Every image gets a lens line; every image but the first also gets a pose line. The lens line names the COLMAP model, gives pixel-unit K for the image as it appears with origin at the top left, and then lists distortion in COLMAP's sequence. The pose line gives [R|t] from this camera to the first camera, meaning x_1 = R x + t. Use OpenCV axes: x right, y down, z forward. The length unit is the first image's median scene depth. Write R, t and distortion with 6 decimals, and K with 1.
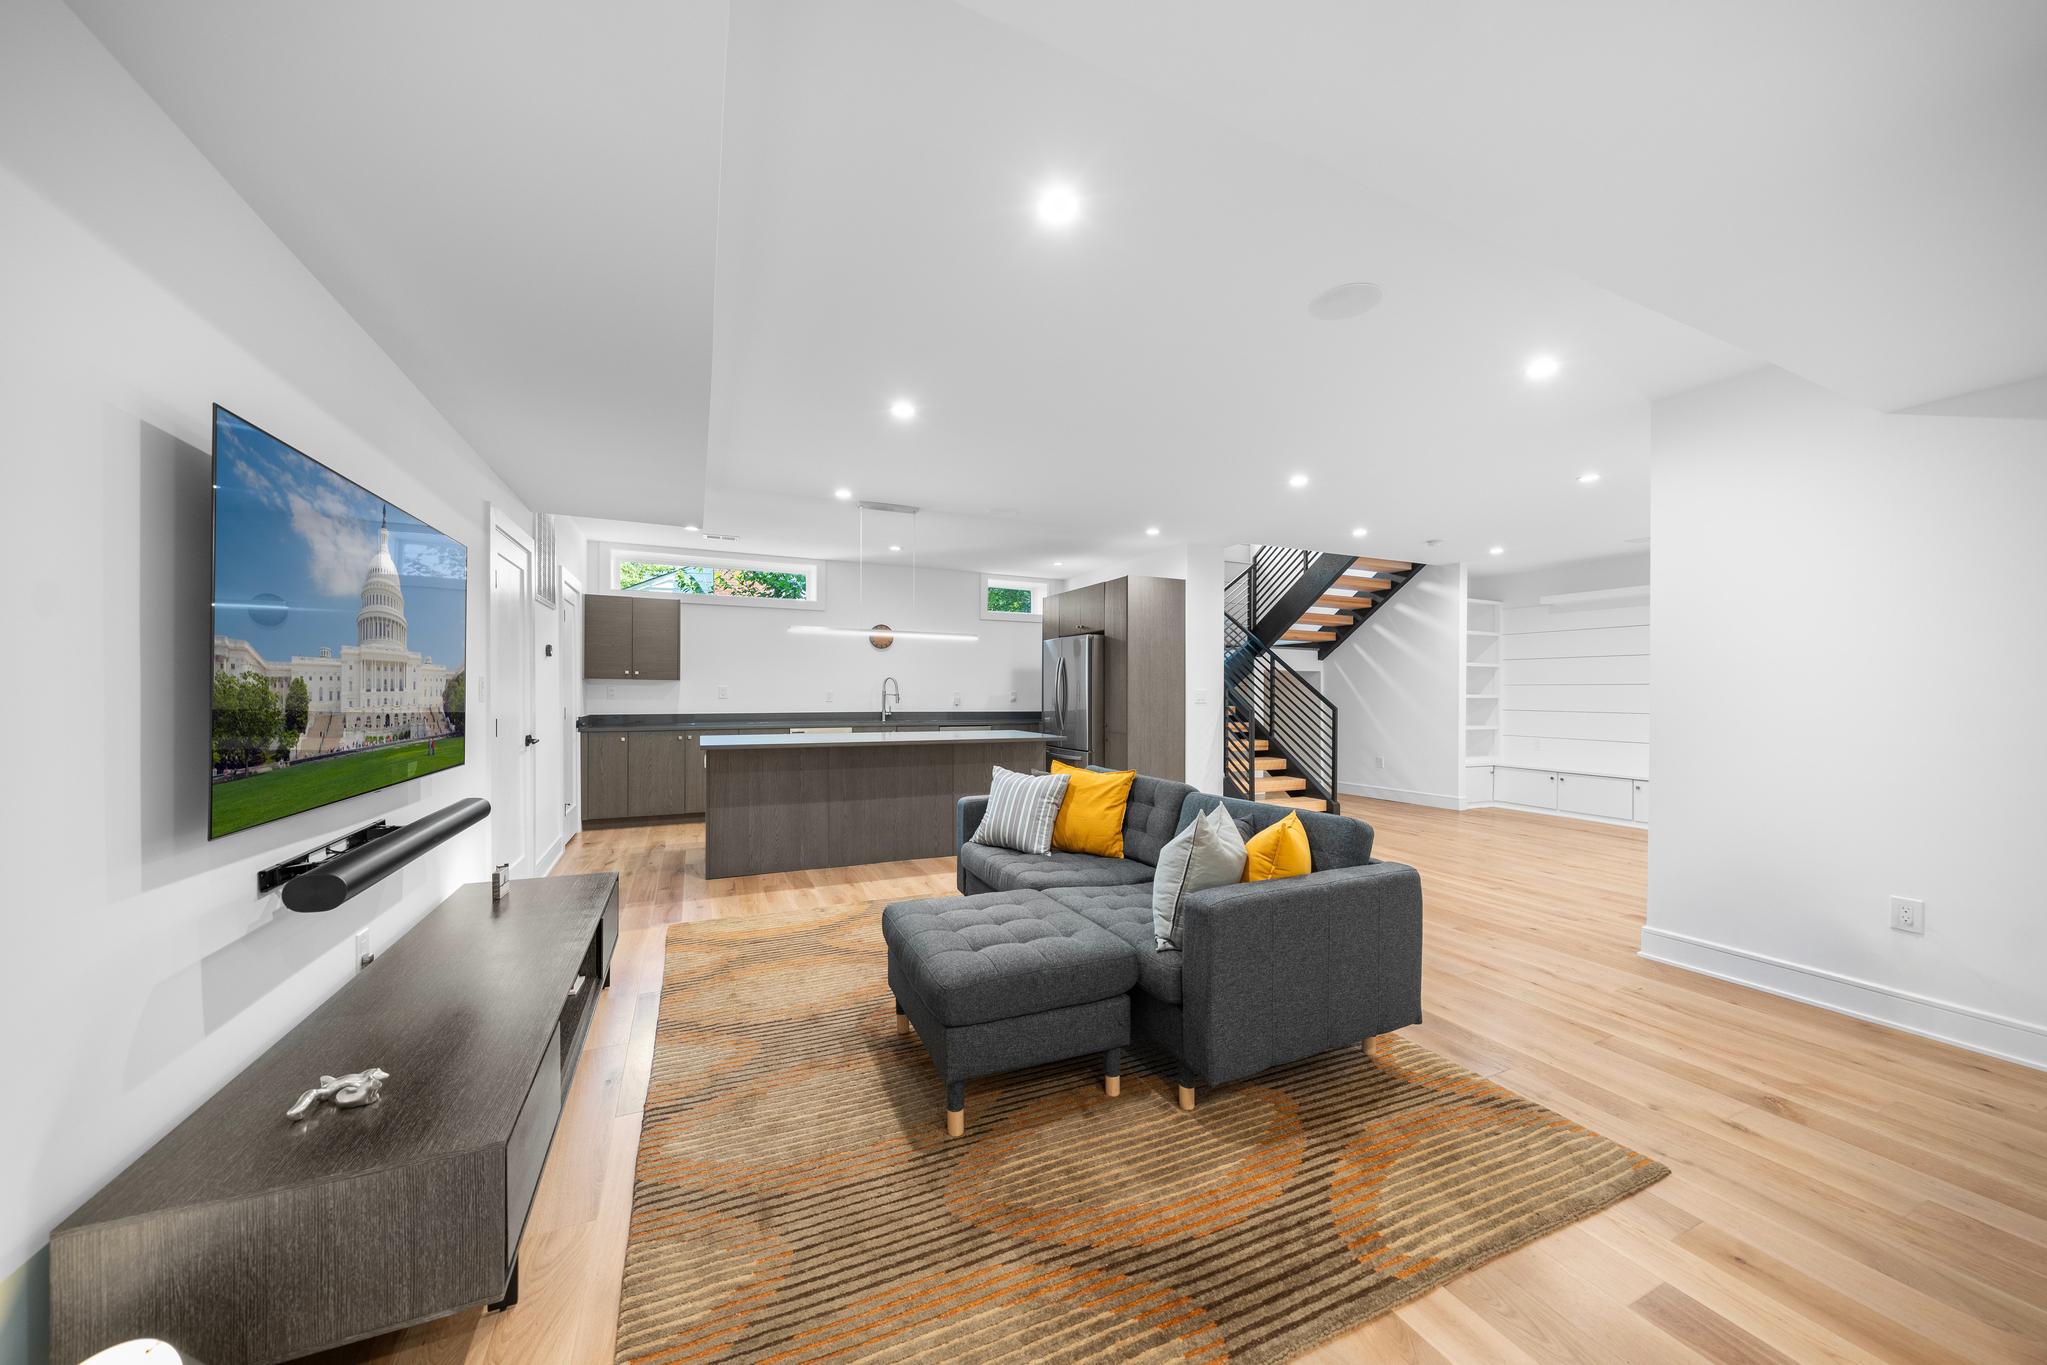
lens RADIAL K [[702.6, 0, 1007.2], [0, 702.6, 696.1], [0, 0, 1]] dist [-0.002175, -0.000207]
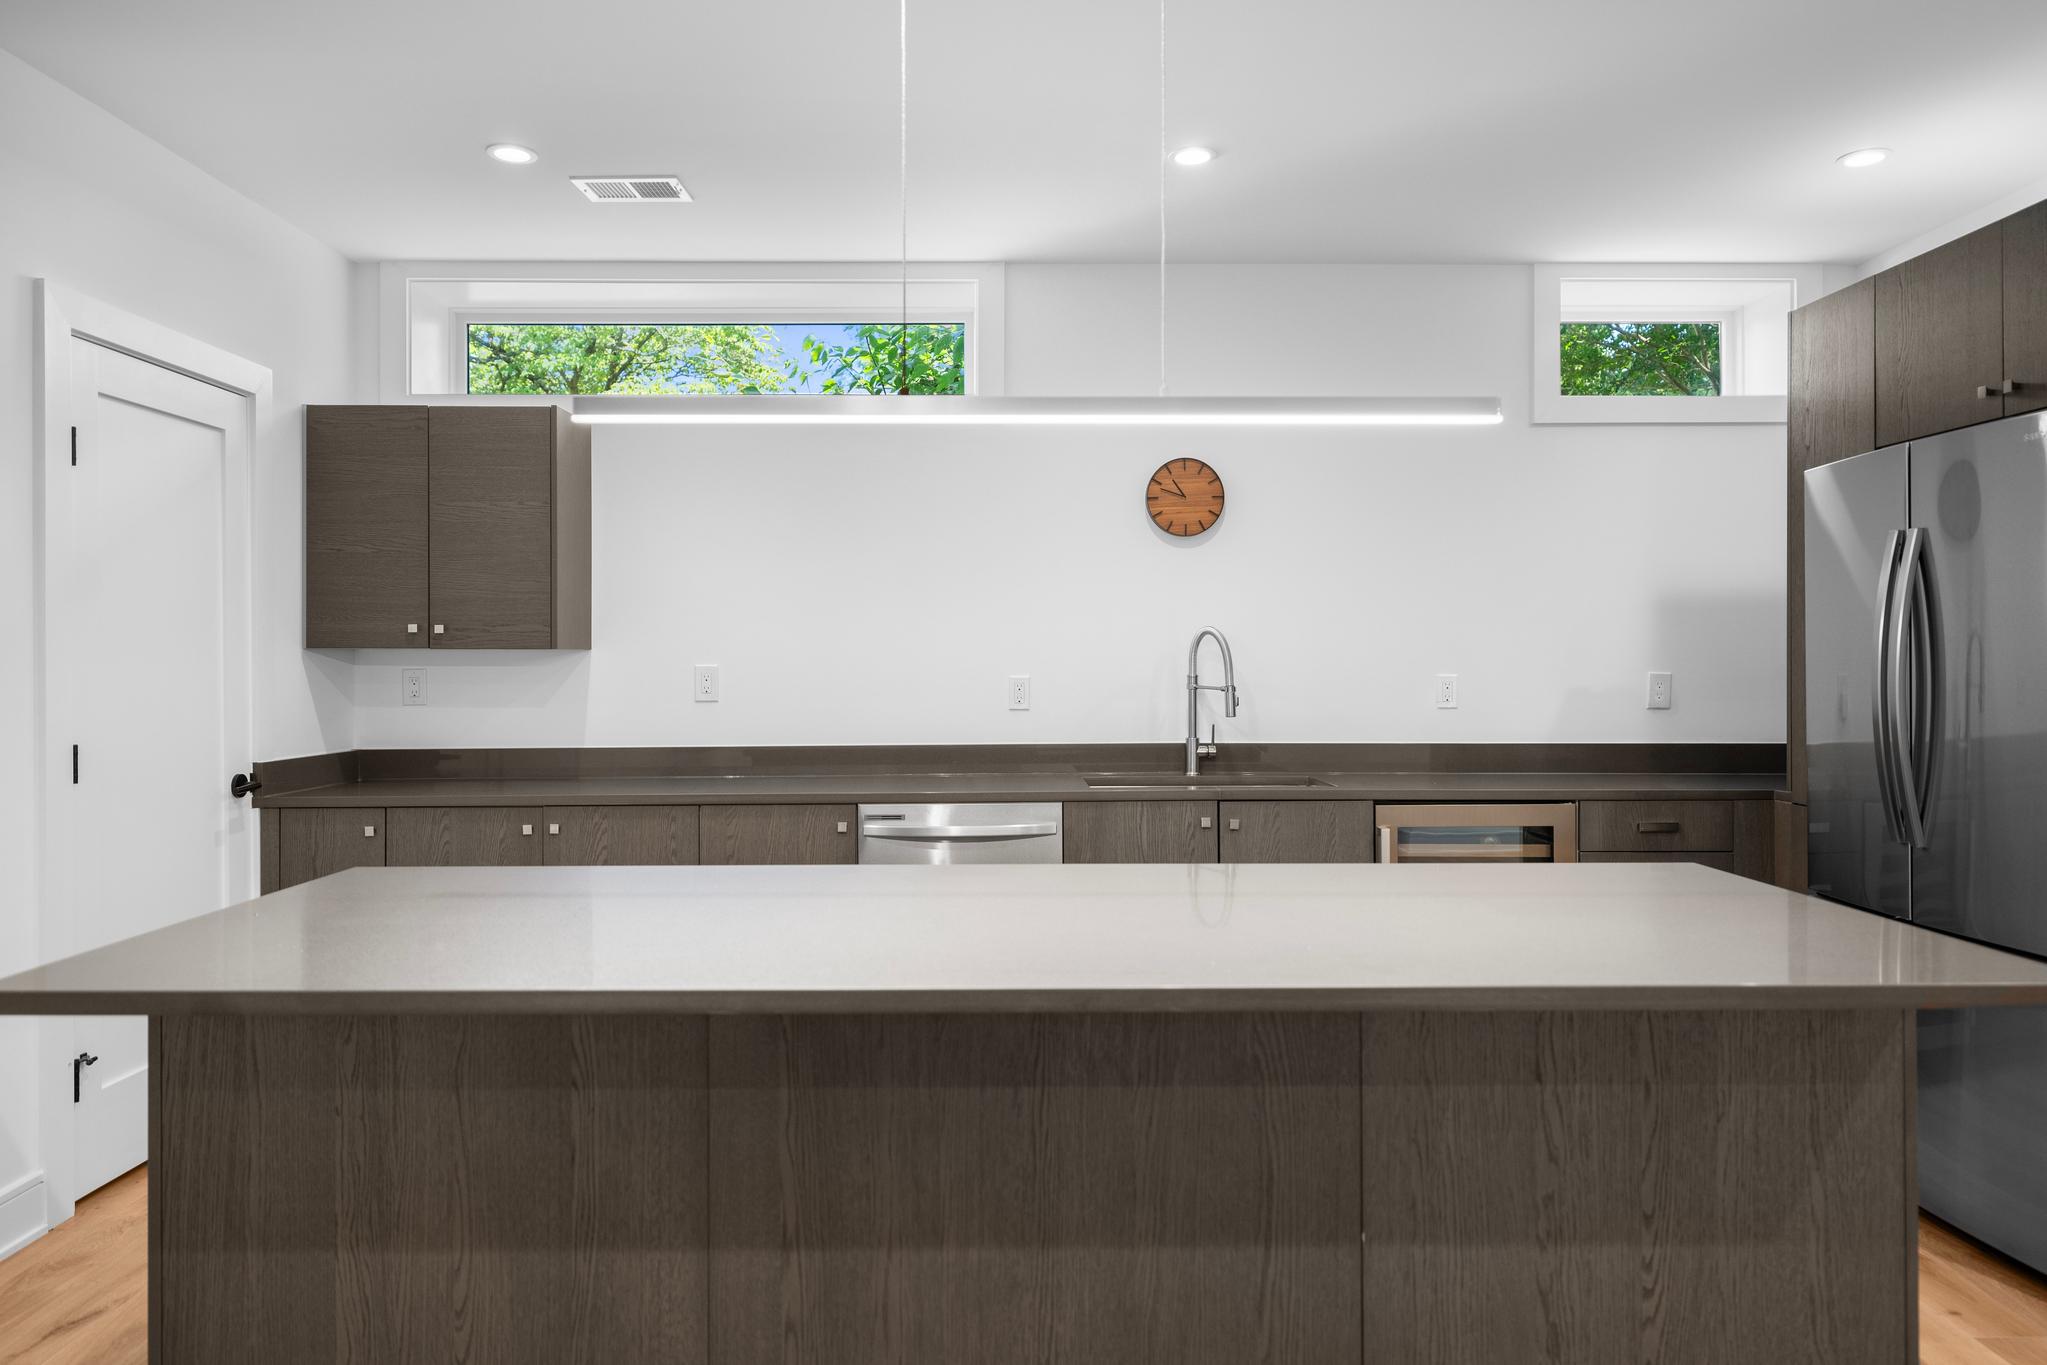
lens RADIAL K [[1370.2, 0, 1016.5], [0, 1370.2, 672.3], [0, 0, 1]] dist [0.003810, 0.001119]
pose [[0.917099, -0.006165, -0.398612, -0.011670], [0.005905, 0.999981, -0.001881, -0.008875], [0.398616, -0.000629, 0.917118, 0.485011]]
